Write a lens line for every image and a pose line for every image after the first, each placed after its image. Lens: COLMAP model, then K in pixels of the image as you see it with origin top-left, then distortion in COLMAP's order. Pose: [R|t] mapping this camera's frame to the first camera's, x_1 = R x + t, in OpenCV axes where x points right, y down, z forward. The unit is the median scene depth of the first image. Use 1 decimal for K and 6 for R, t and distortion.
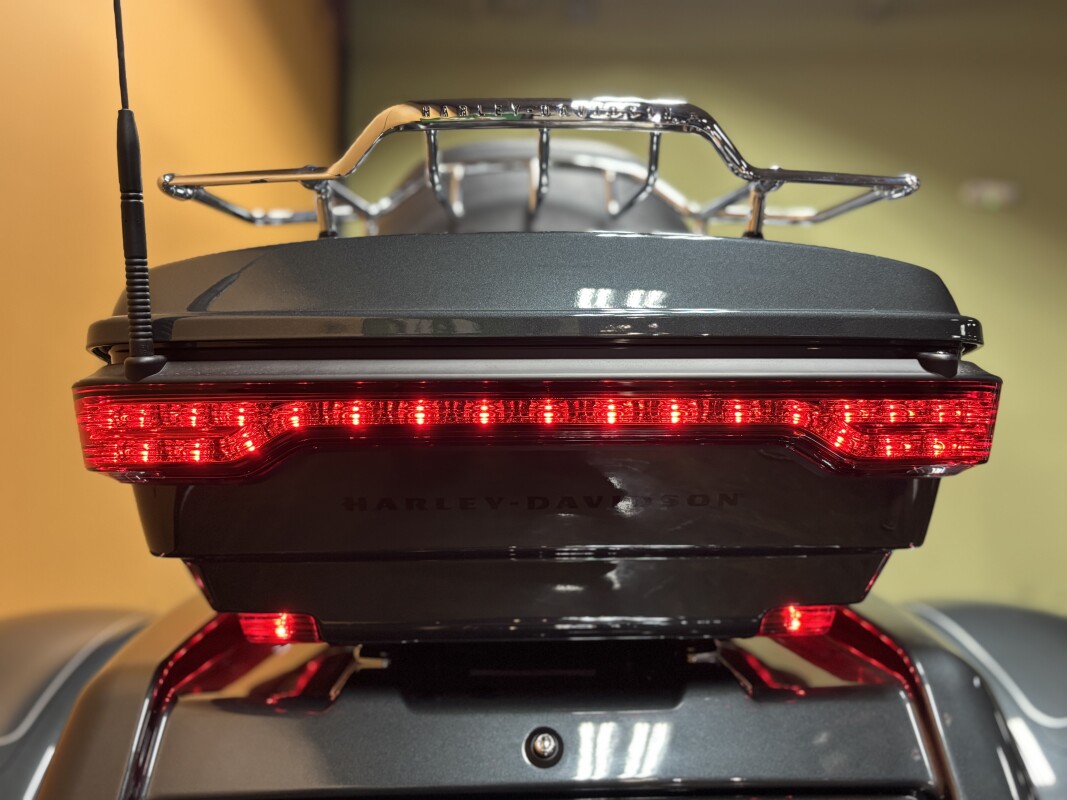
lens RADIAL K [[907.9, 0, 529.7], [0, 907.9, 402.6], [0, 0, 1]] dist [0.027003, -0.032772]
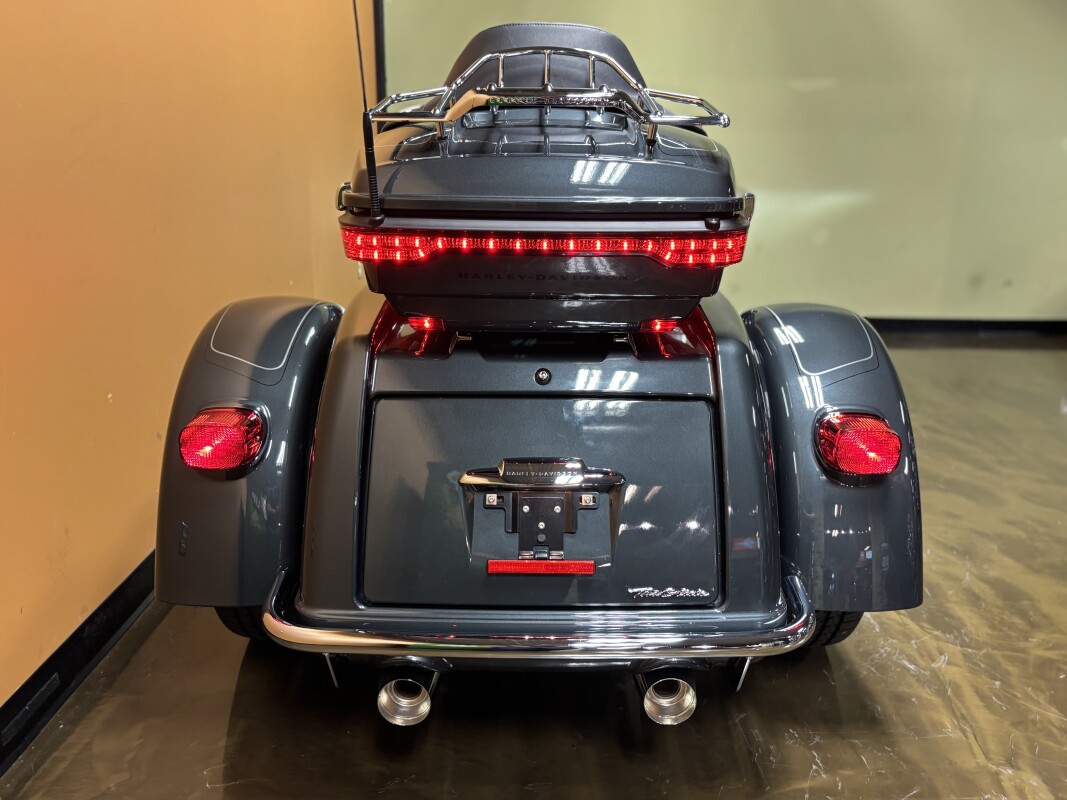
lens RADIAL K [[907.9, 0, 536.5], [0, 907.9, 402.0], [0, 0, 1]] dist [0.027003, -0.032772]
pose [[0.999291, 0.028447, -0.024671, 0.066793], [-0.017479, 0.930761, 0.365210, -0.457603], [0.033352, -0.364520, 0.930598, -1.328518]]
